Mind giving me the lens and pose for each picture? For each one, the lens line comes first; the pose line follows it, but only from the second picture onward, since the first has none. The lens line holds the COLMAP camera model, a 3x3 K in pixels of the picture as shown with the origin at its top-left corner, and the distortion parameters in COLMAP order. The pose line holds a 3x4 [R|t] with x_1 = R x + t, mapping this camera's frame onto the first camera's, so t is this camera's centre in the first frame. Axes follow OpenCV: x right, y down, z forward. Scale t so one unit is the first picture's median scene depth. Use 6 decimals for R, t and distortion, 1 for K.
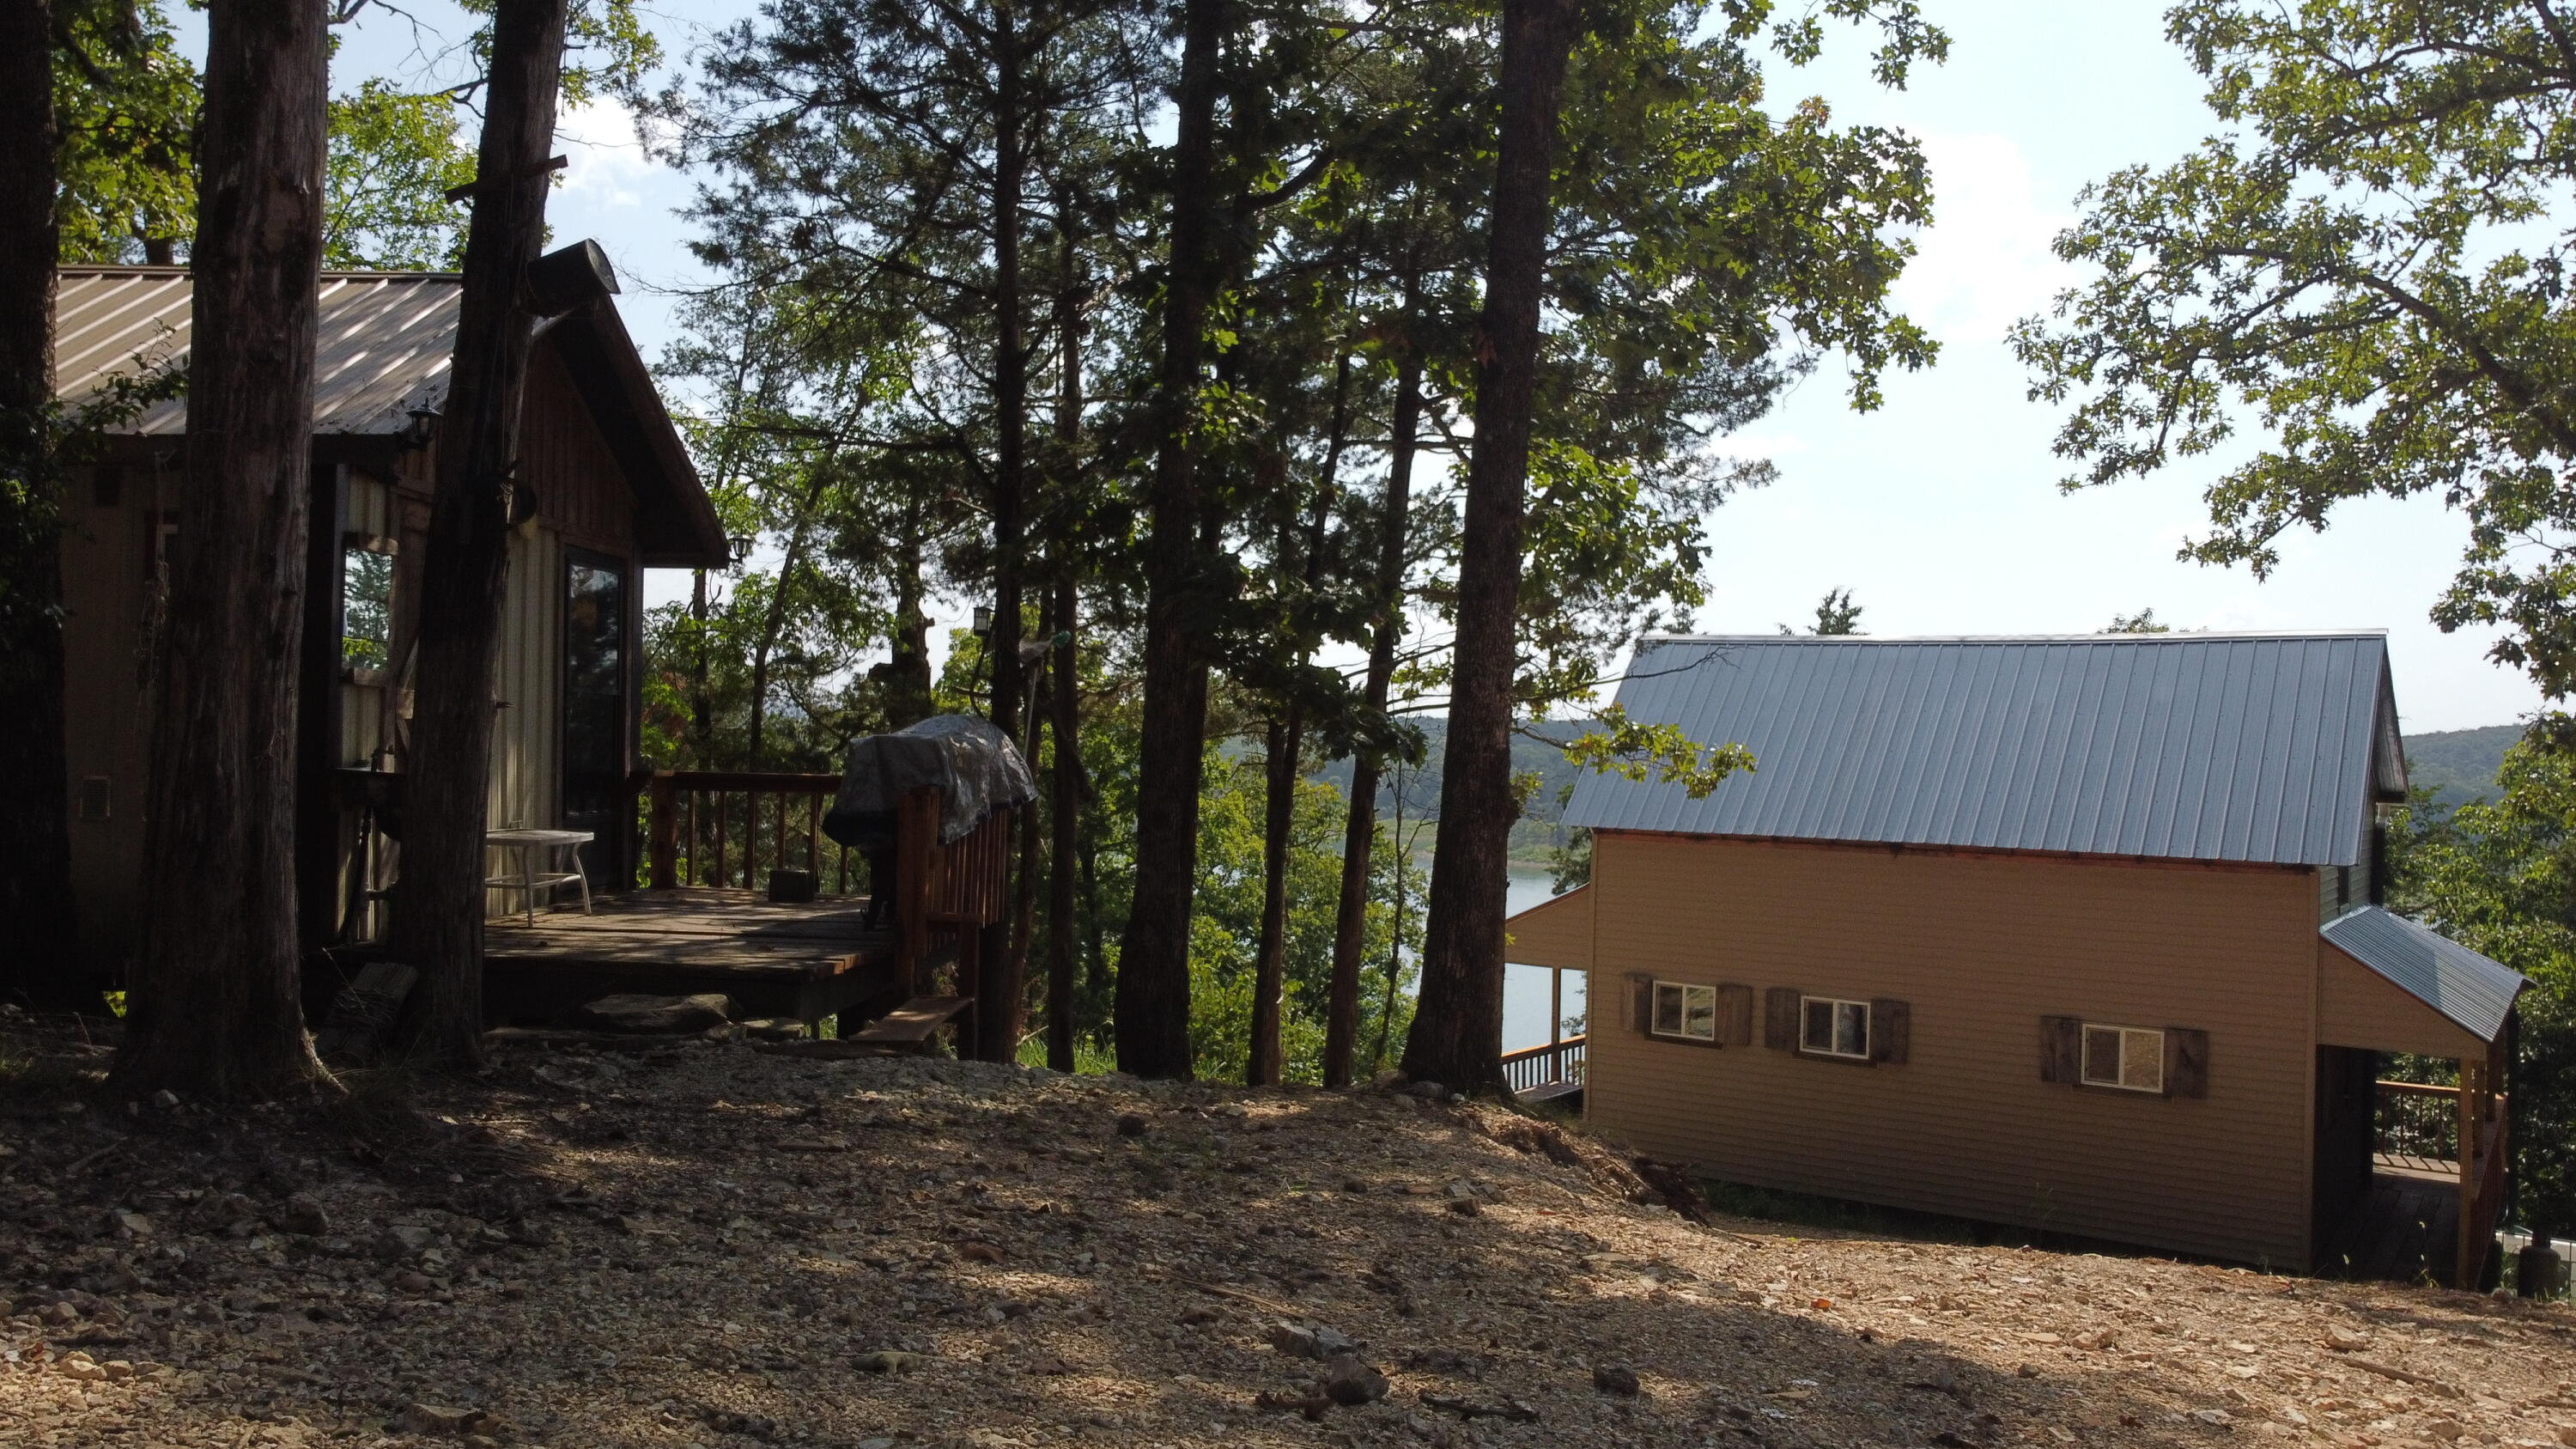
lens RADIAL K [[1928.8, 0, 1288.0], [0, 1928.8, 724.5], [0, 0, 1]] dist [-0.000898, -0.007587]
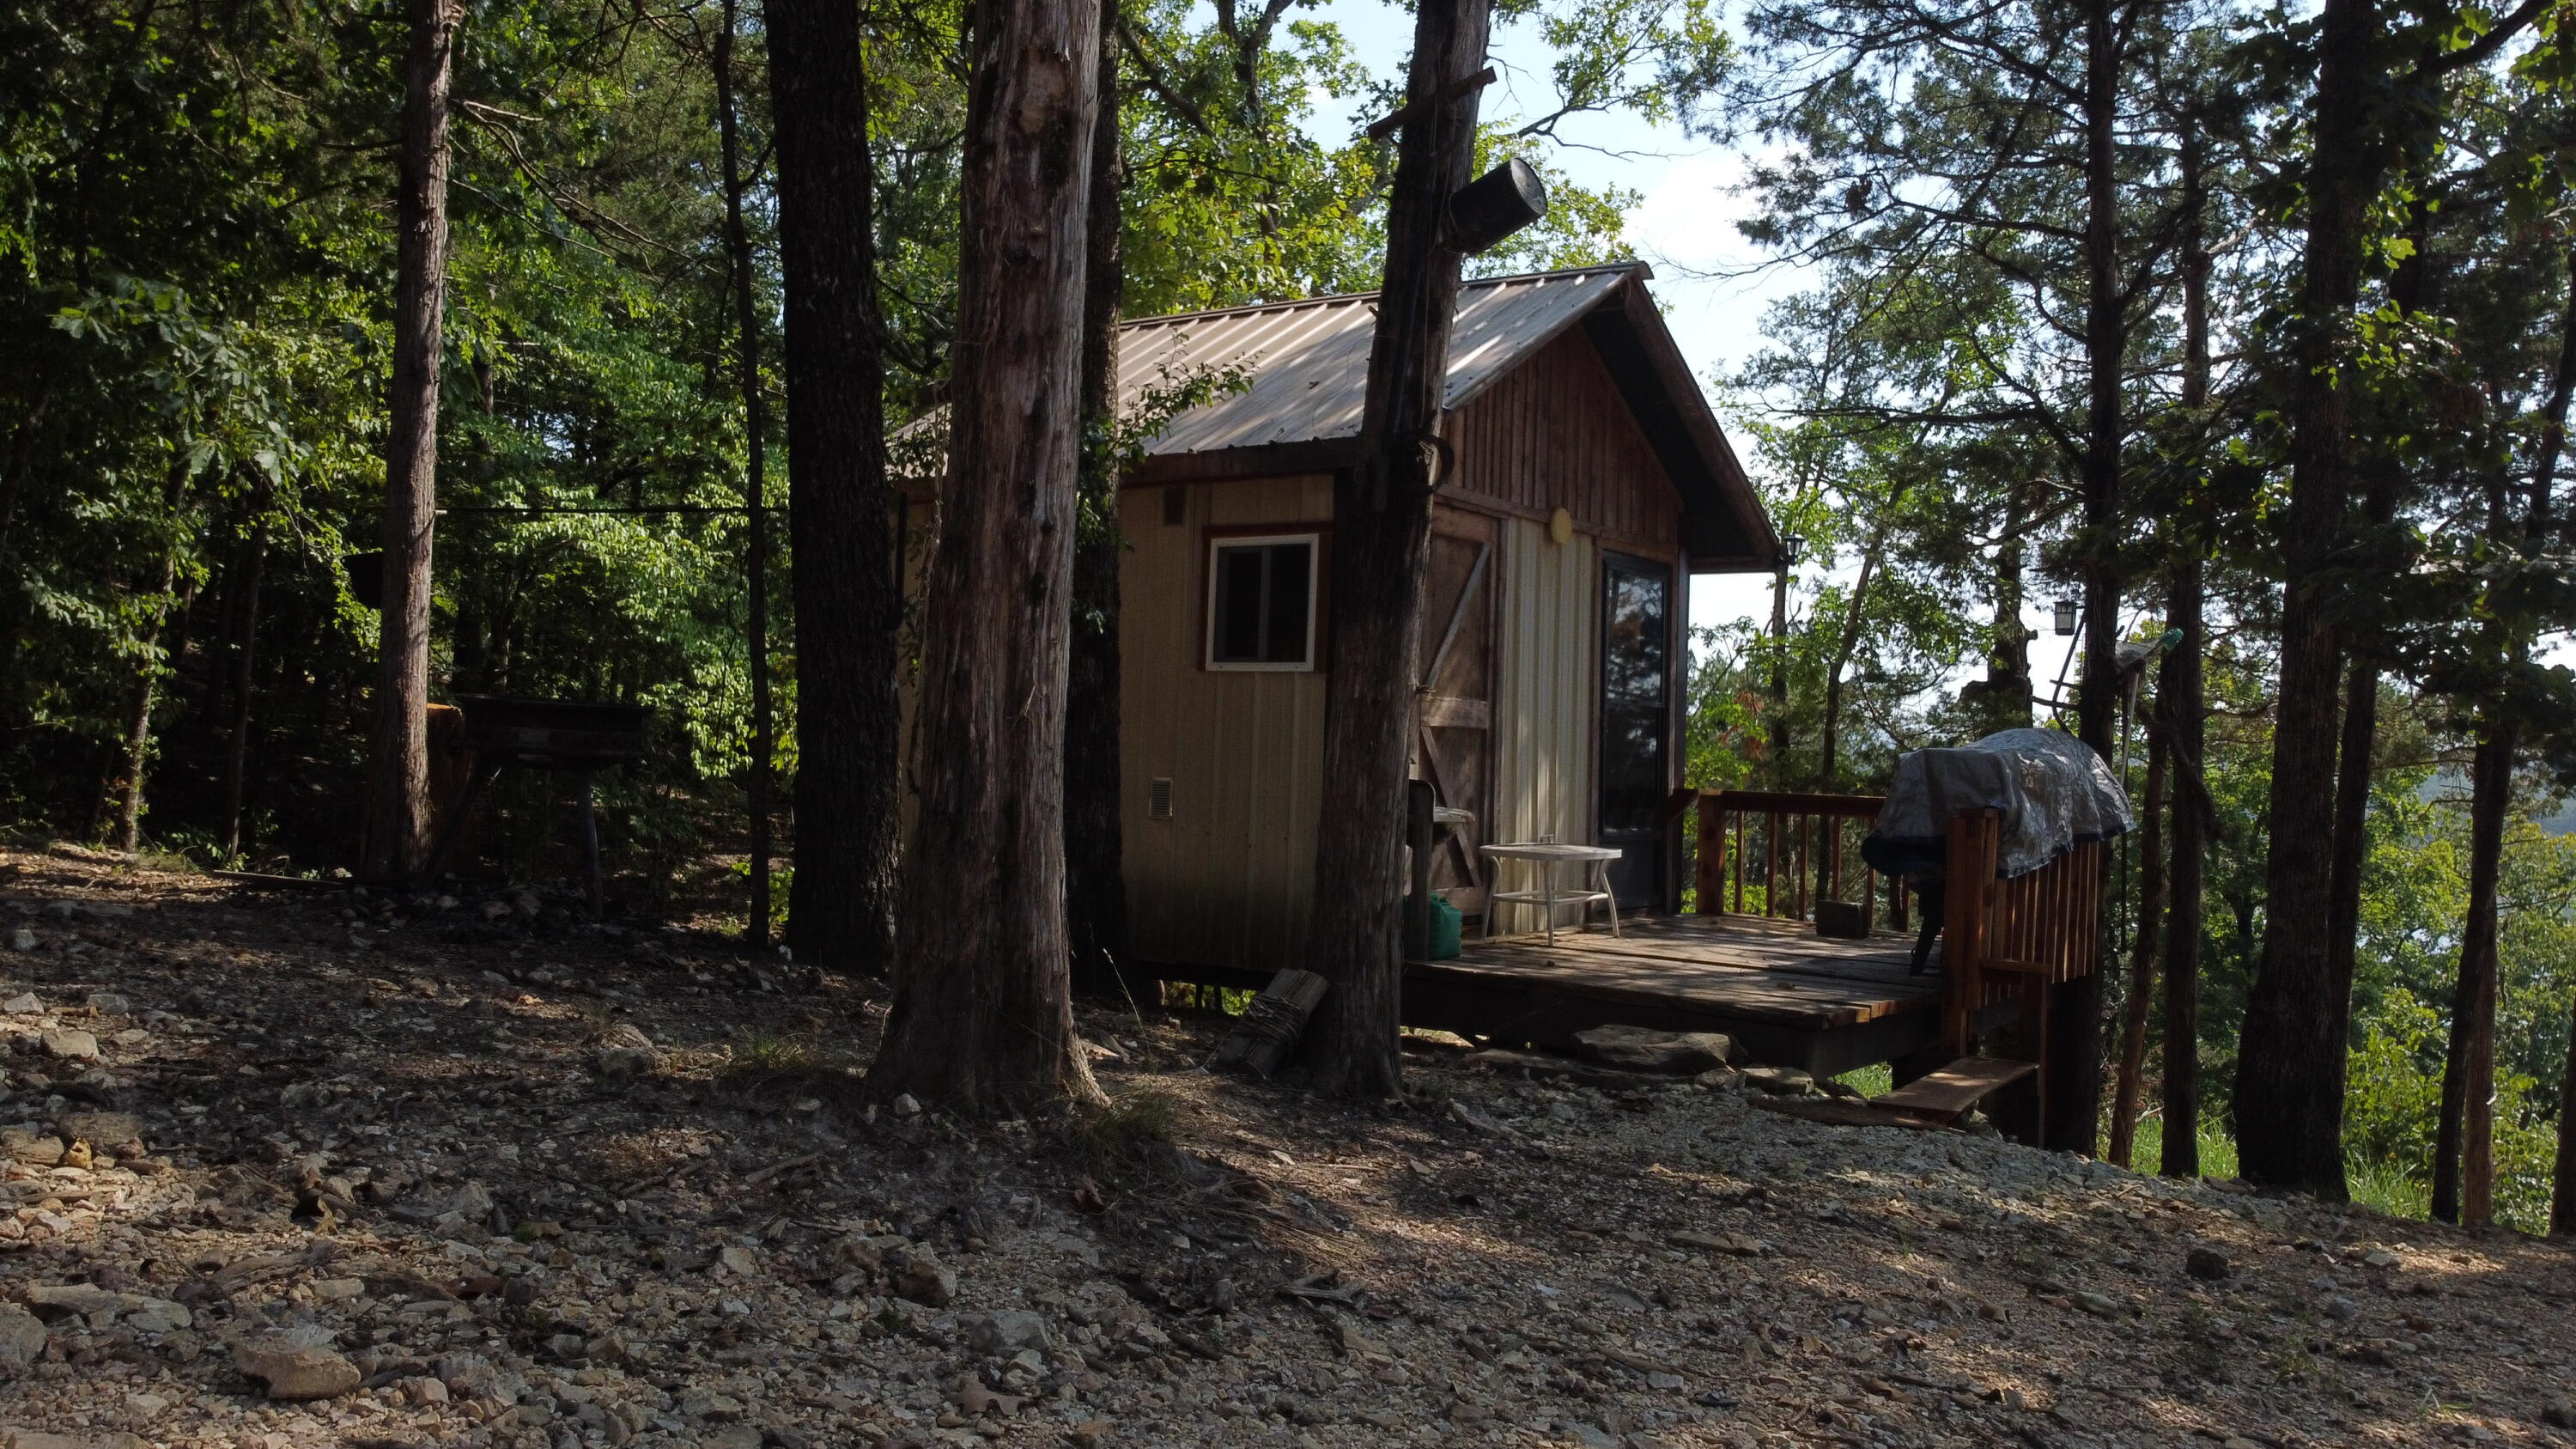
lens RADIAL K [[1928.8, 0, 1288.0], [0, 1928.8, 724.5], [0, 0, 1]] dist [-0.000898, -0.007587]
pose [[0.841299, -0.000019, -0.540570, 0.011448], [-0.010236, 0.999820, -0.015965, 0.010069], [0.540473, 0.018965, 0.841148, 0.105135]]
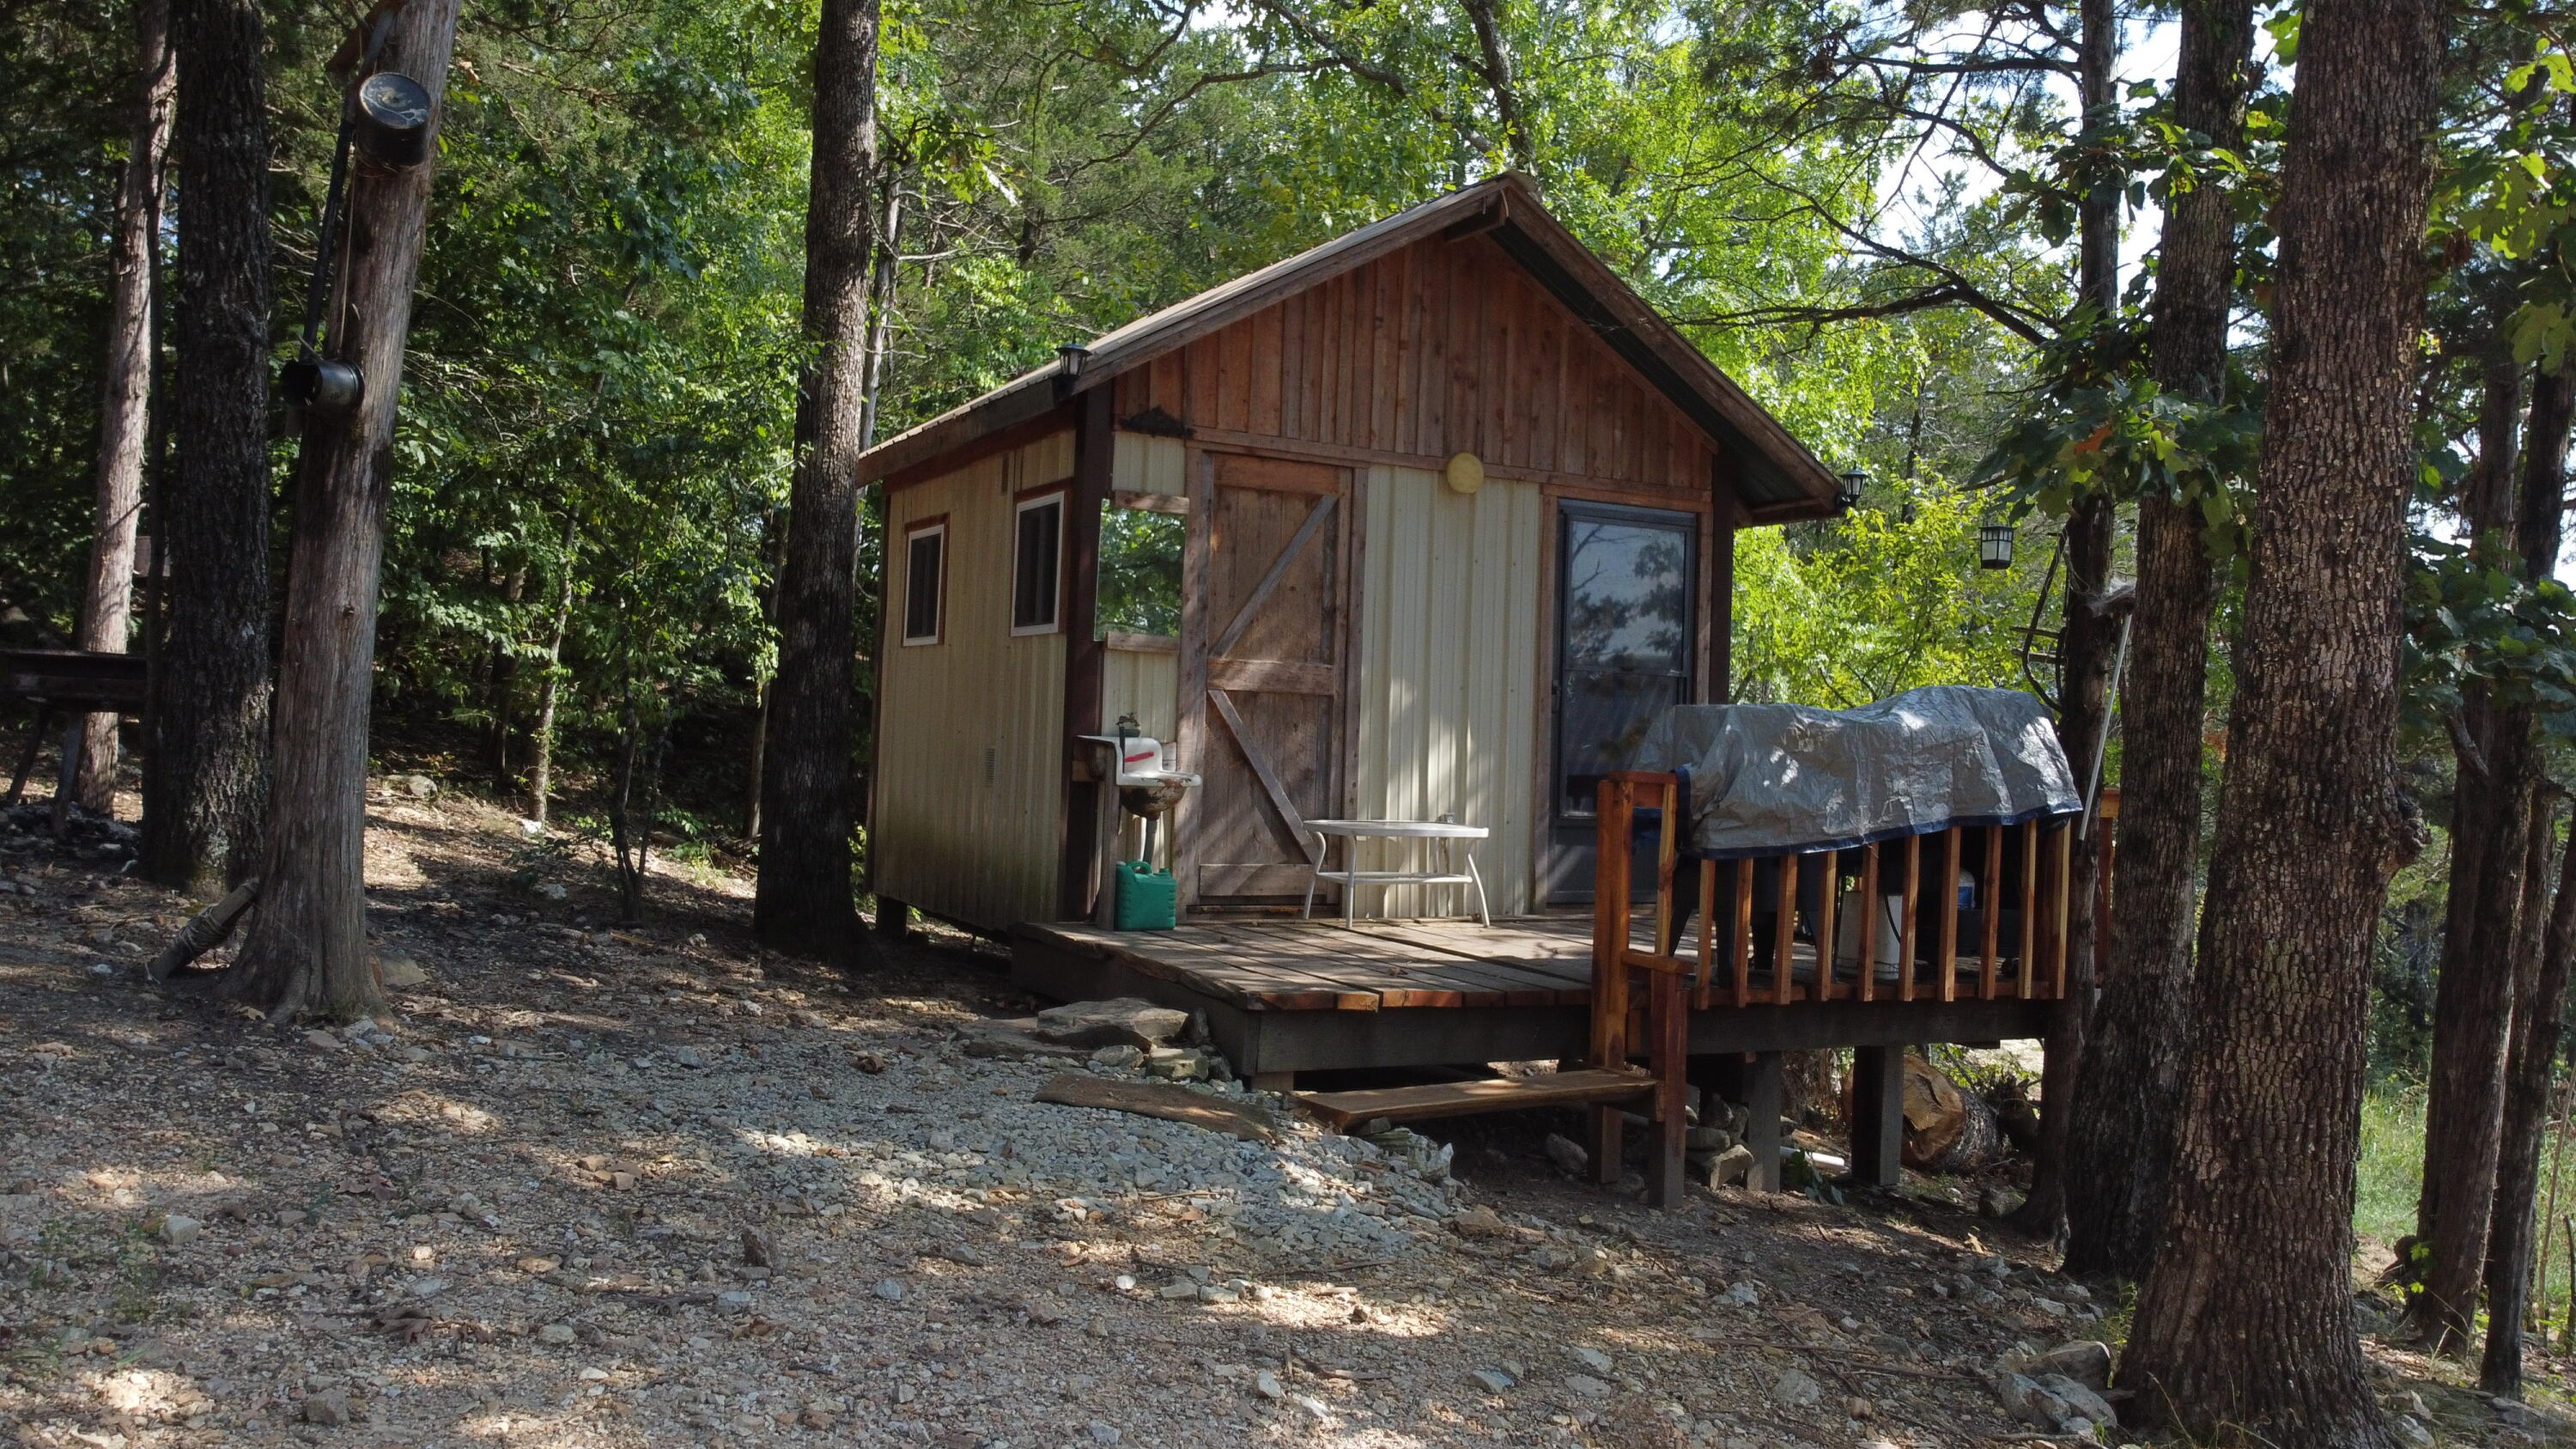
lens RADIAL K [[1960.8, 0, 1288.0], [0, 1960.8, 724.5], [0, 0, 1]] dist [-0.000535, -0.001146]
pose [[0.523211, -0.010327, -0.852141, 0.295723], [-0.014833, 0.999665, -0.021222, 0.026913], [0.852074, 0.023743, 0.522882, 0.429953]]
